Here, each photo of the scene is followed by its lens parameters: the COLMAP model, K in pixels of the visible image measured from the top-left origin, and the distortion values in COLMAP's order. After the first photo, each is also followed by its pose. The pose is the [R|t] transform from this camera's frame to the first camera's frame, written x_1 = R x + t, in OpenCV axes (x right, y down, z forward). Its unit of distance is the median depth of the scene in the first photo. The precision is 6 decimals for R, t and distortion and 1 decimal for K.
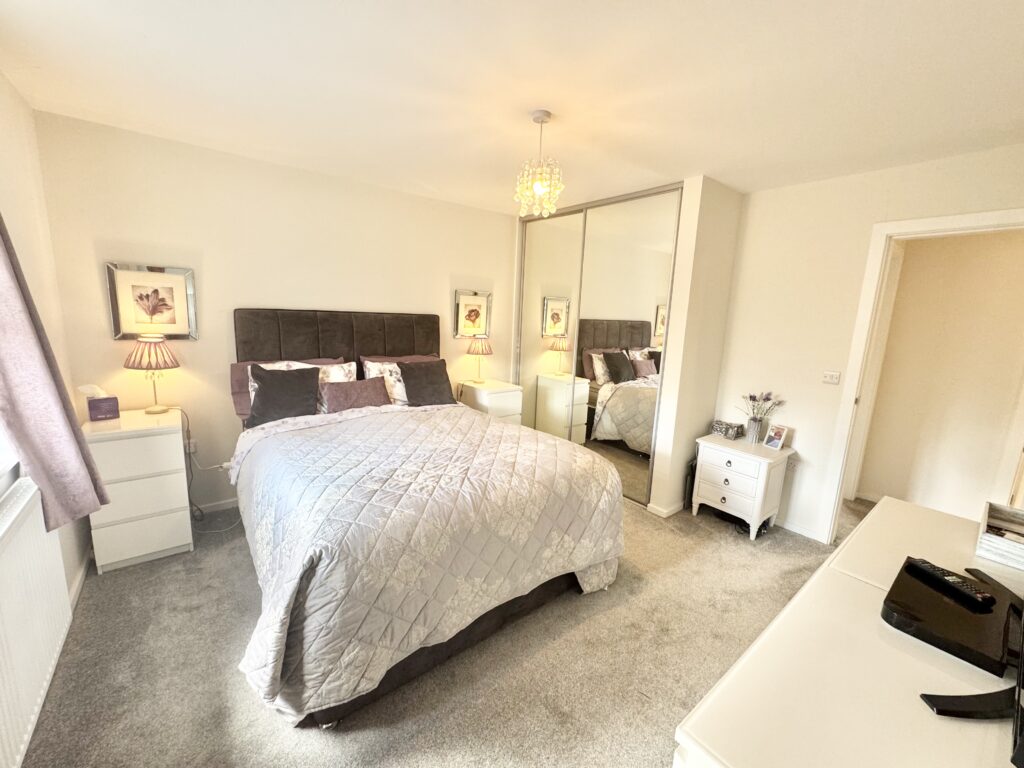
lens RADIAL K [[409.6, 0, 511.1], [0, 409.6, 386.0], [0, 0, 1]] dist [0.001626, -0.000012]
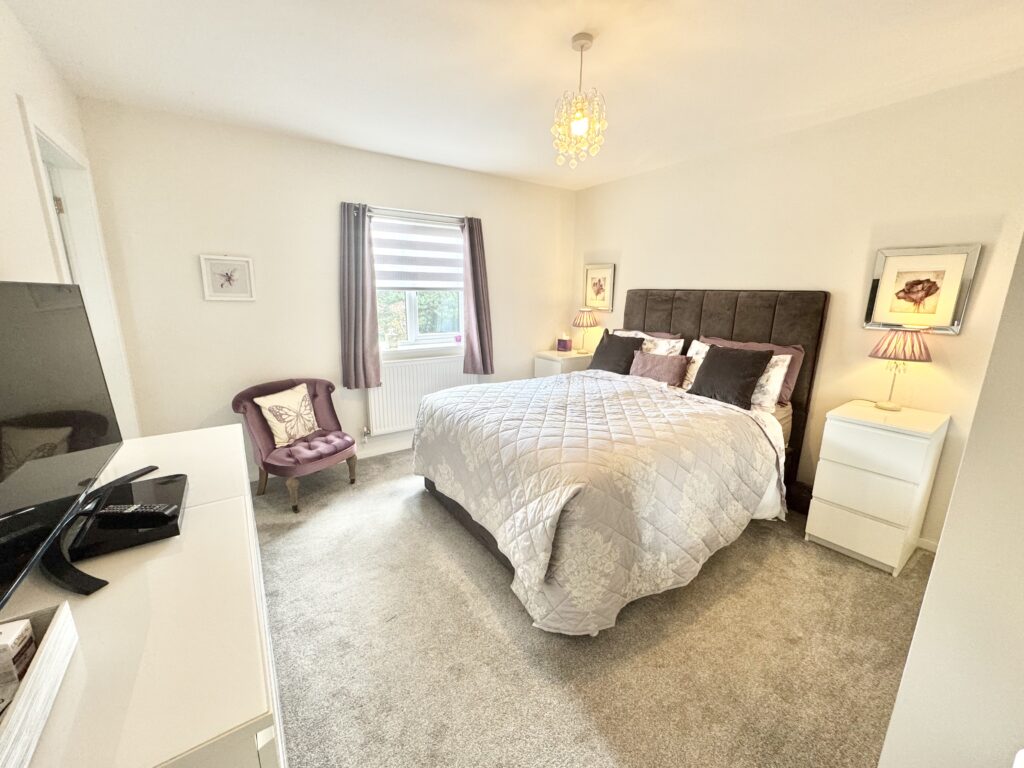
lens RADIAL K [[409.6, 0, 502.5], [0, 409.6, 387.7], [0, 0, 1]] dist [0.001626, -0.000012]
pose [[-0.114075, 0.202815, -0.972550, 0.654353], [-0.176546, 0.959221, 0.220743, -0.085352], [0.977660, 0.196881, -0.073617, 0.629427]]
